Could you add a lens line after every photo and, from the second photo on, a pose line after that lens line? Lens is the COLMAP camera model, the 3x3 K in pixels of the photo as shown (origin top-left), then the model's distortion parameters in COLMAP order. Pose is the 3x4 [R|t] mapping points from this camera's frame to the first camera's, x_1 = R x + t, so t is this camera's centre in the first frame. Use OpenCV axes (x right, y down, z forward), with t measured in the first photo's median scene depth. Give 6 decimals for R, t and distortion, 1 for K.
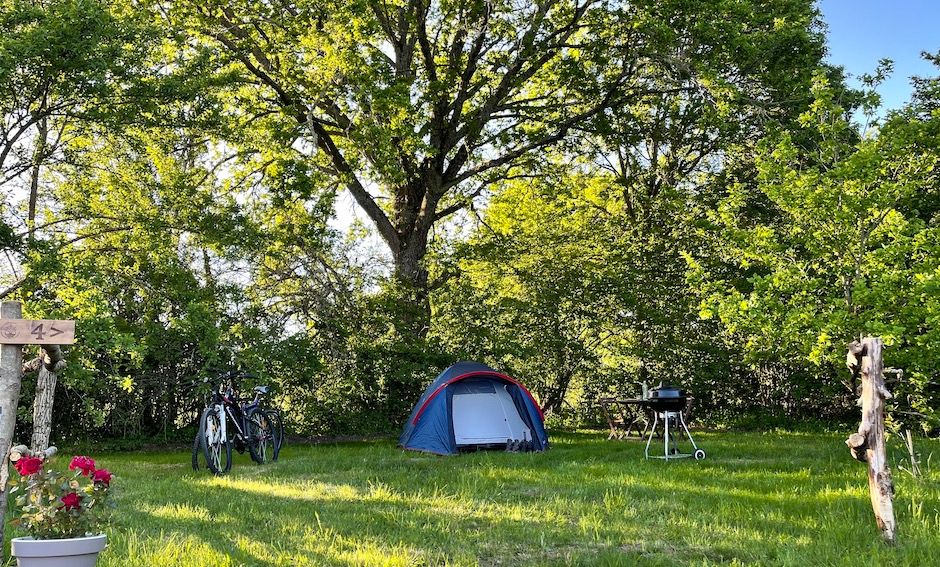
lens RADIAL K [[727.3, 0, 508.6], [0, 727.3, 281.0], [0, 0, 1]] dist [0.002304, -0.003718]
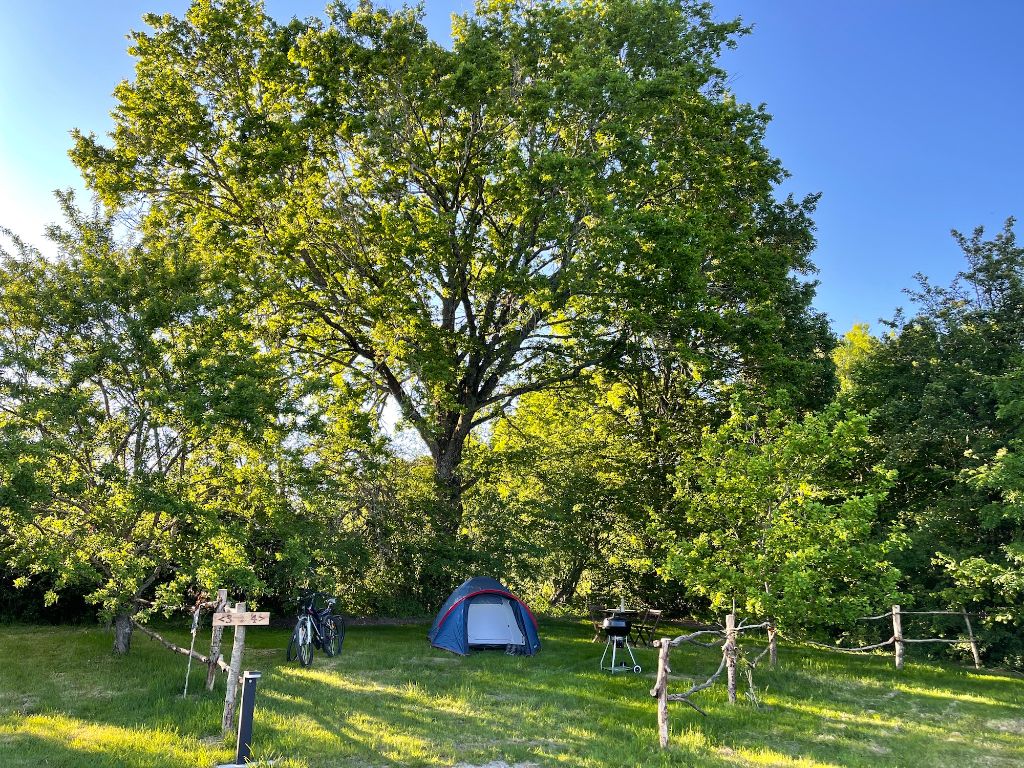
lens RADIAL K [[759.2, 0, 512.0], [0, 759.2, 384.0], [0, 0, 1]] dist [0.001106, 0.000643]
pose [[0.997287, 0.038626, -0.062665, 0.043718], [-0.041786, 0.997878, -0.049927, -0.108261], [0.060604, 0.052410, 0.996785, -0.241952]]
